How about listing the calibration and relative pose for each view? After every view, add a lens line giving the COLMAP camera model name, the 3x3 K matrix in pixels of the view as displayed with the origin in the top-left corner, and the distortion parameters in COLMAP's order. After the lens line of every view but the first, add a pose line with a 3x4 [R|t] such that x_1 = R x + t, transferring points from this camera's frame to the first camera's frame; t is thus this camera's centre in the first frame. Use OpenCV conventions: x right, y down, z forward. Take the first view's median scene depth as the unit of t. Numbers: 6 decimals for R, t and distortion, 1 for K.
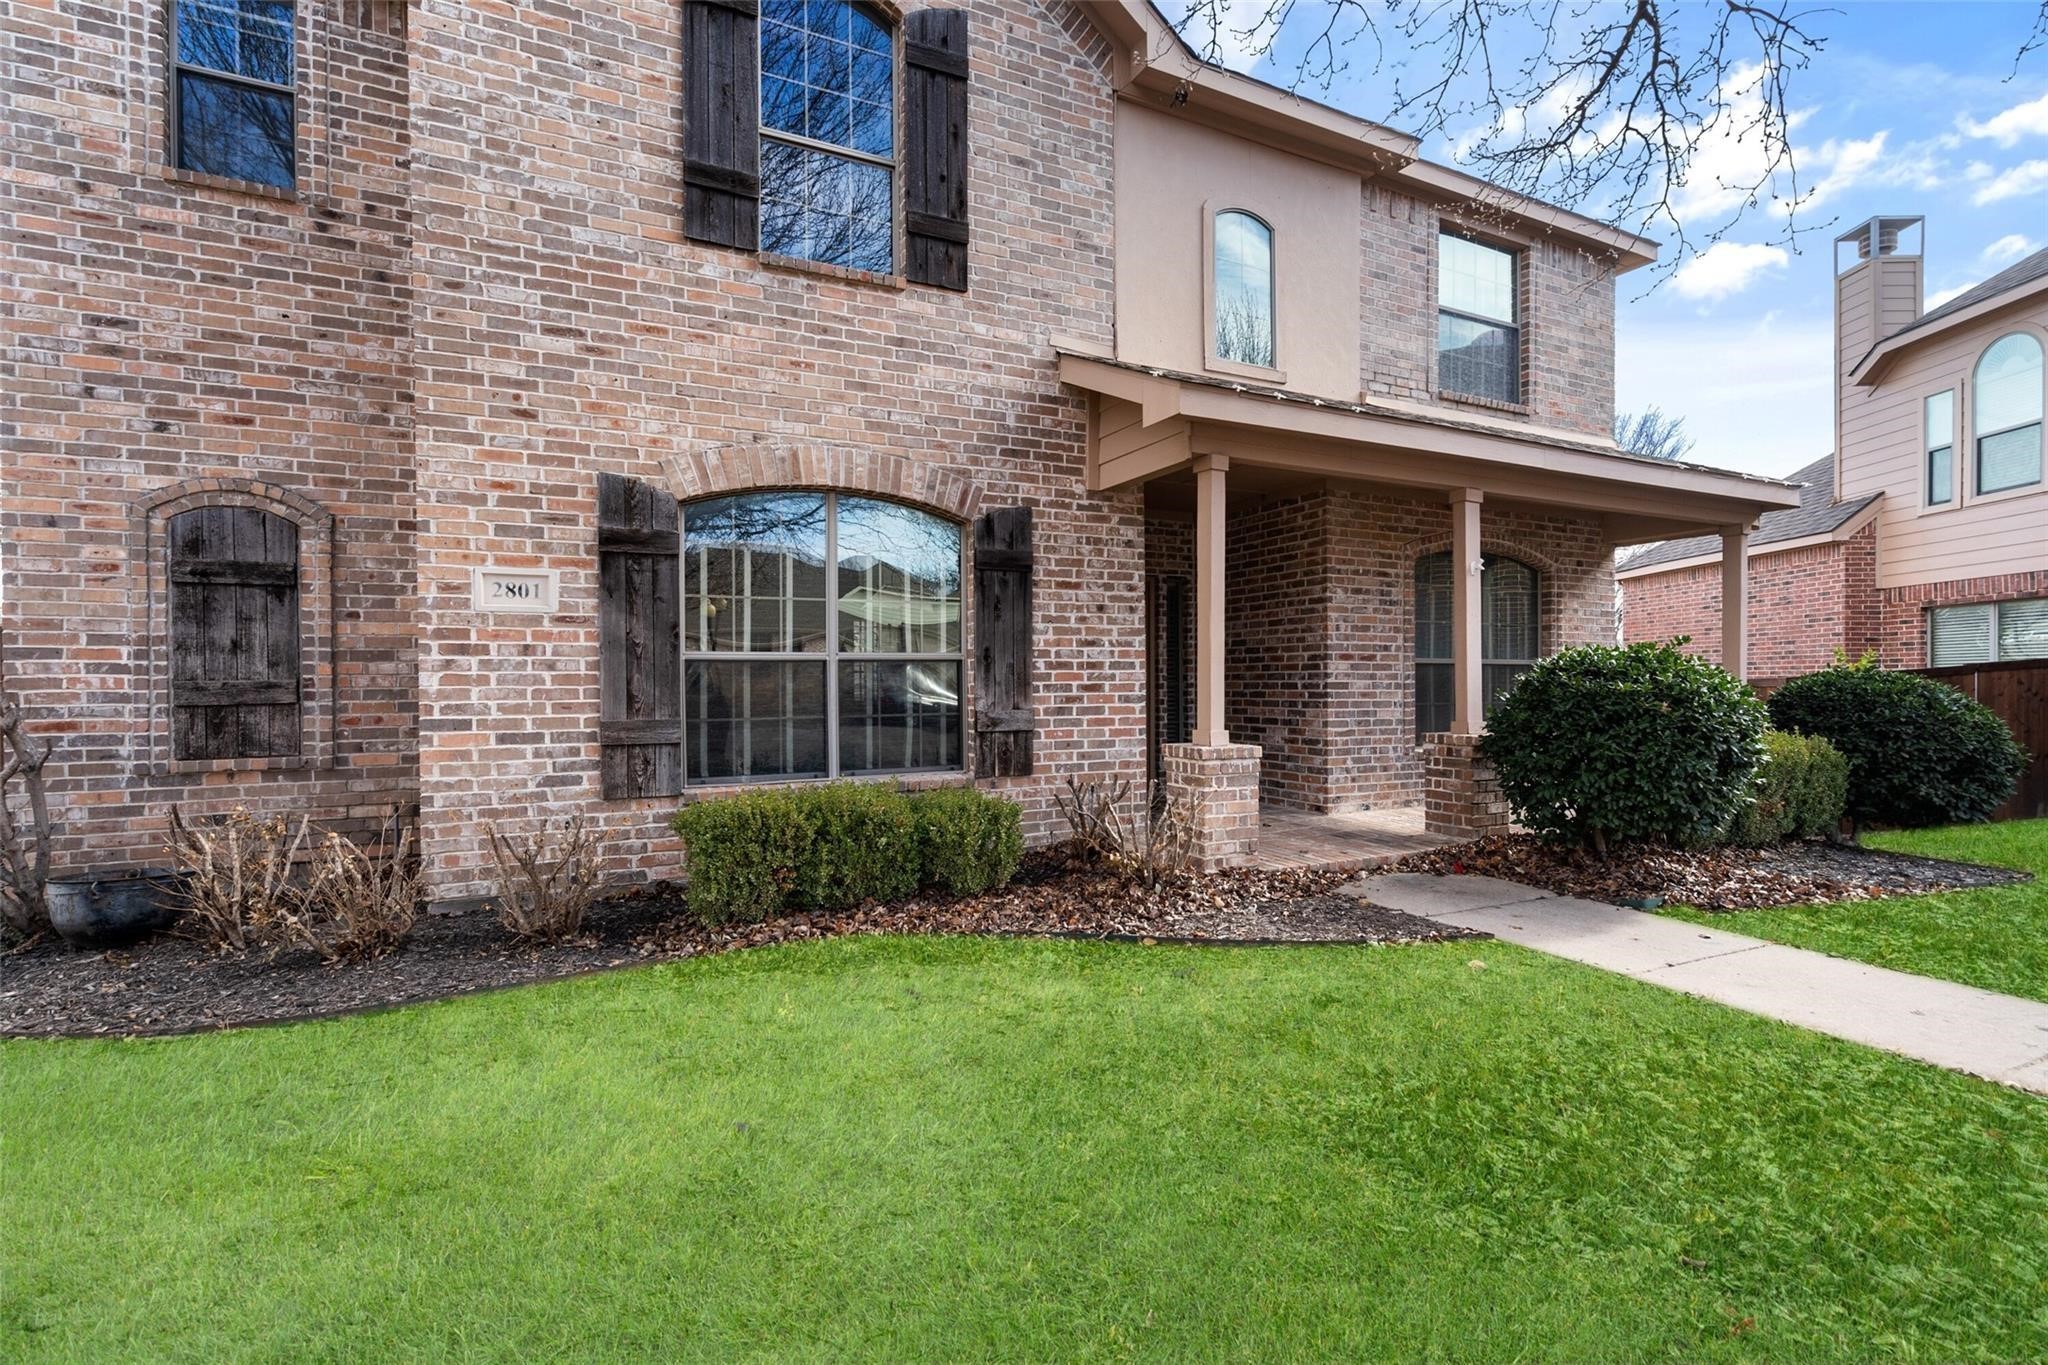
lens RADIAL K [[924.0, 0, 1024.7], [0, 924.0, 692.0], [0, 0, 1]] dist [-0.000539, -0.000294]
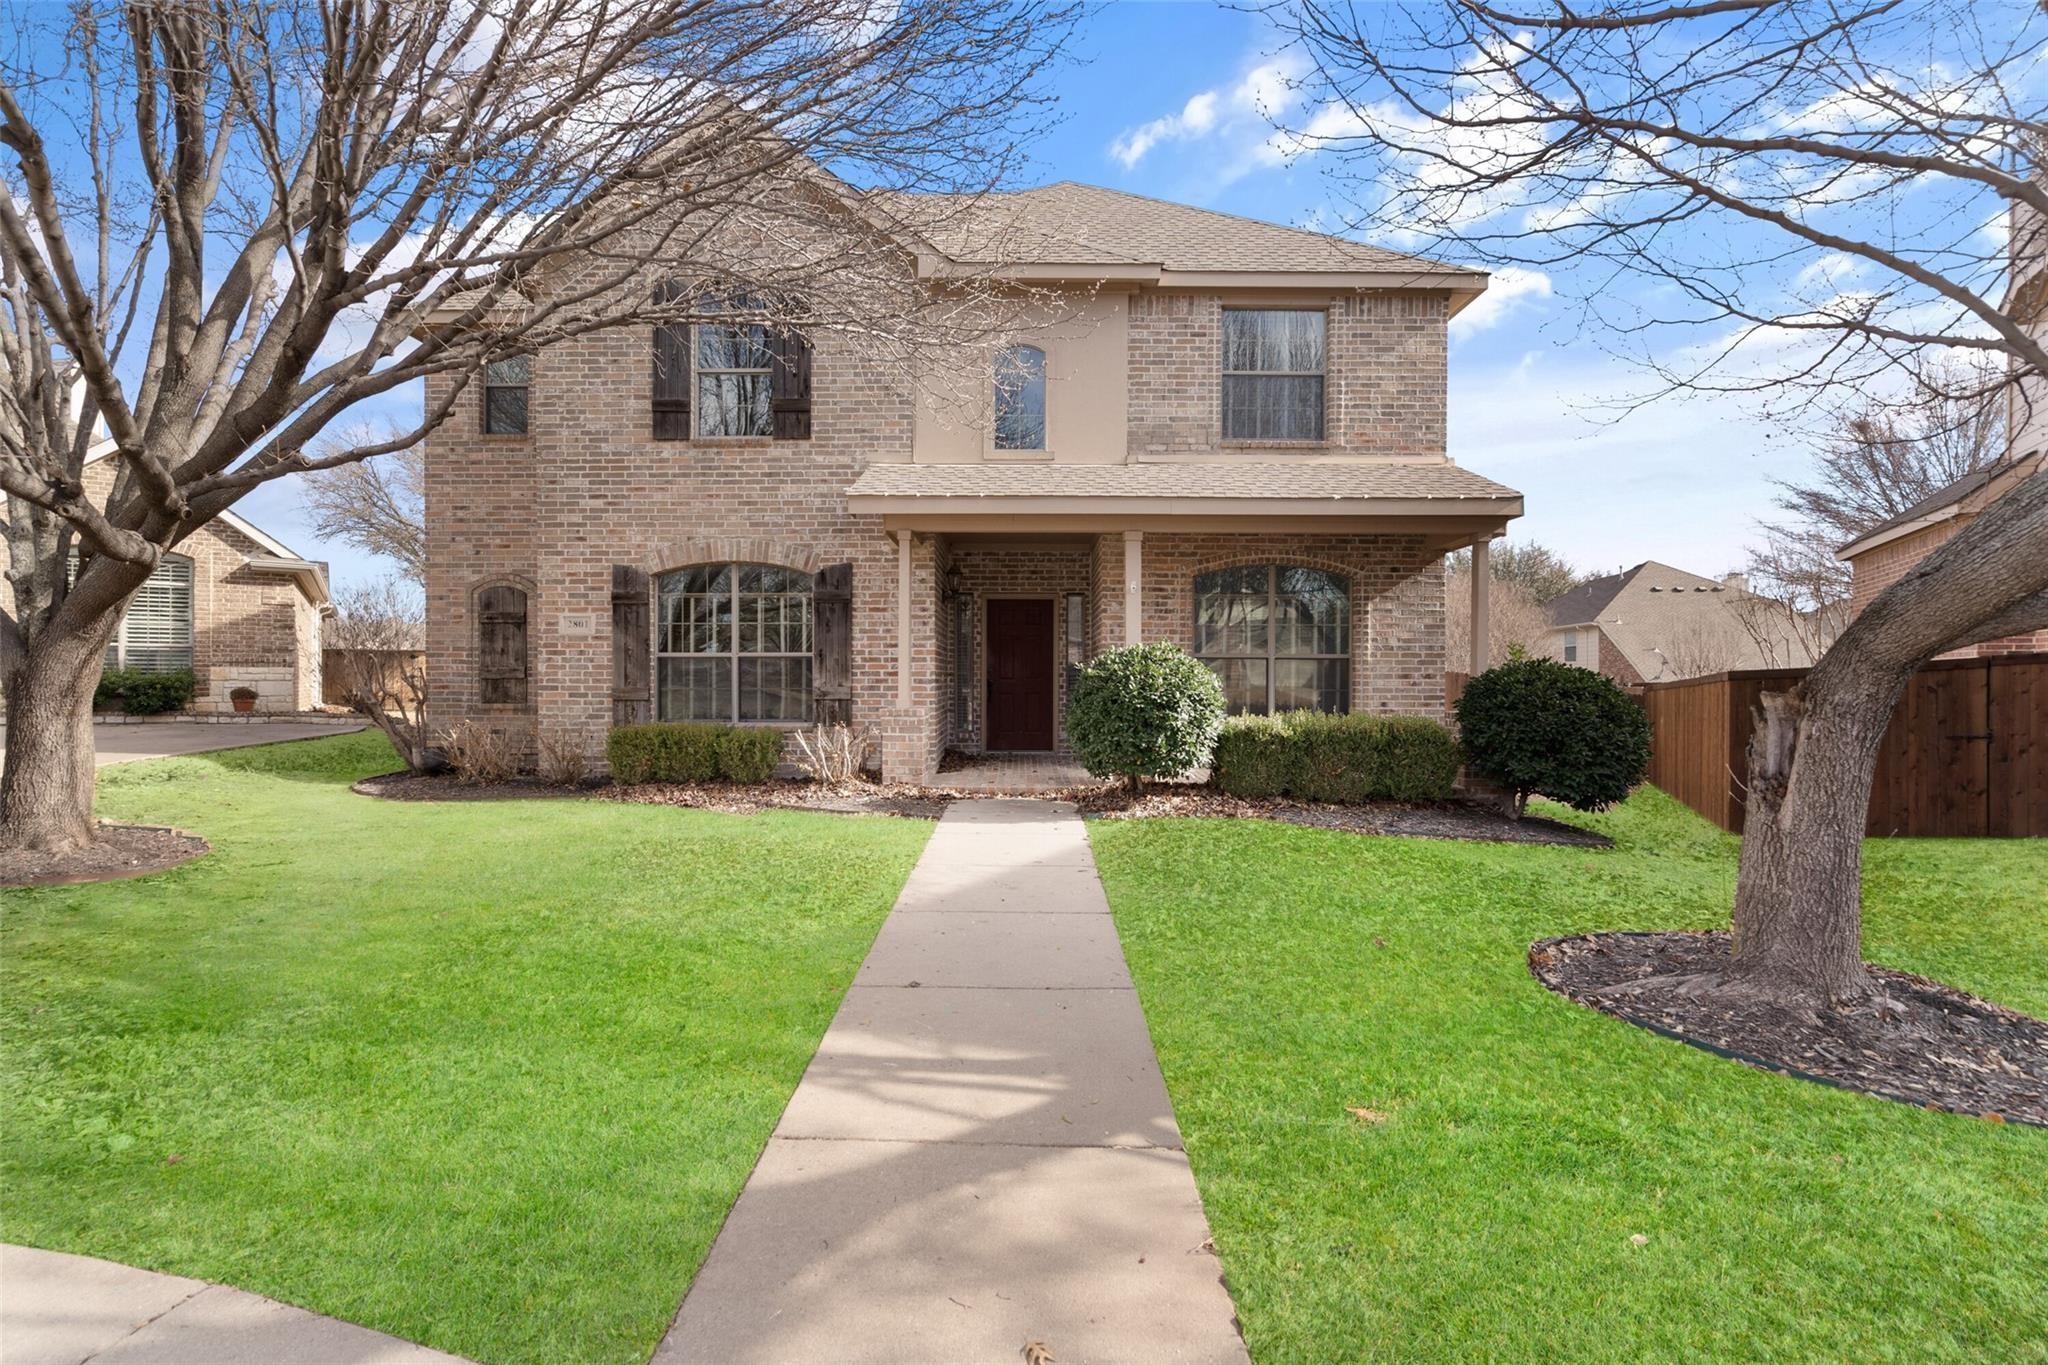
lens RADIAL K [[924.0, 0, 1024.7], [0, 924.0, 692.0], [0, 0, 1]] dist [-0.000539, -0.000294]
pose [[0.895149, 0.013933, -0.445549, 1.199215], [-0.011372, 0.999900, 0.008421, 0.013223], [0.445622, -0.002471, 0.895218, -0.388719]]
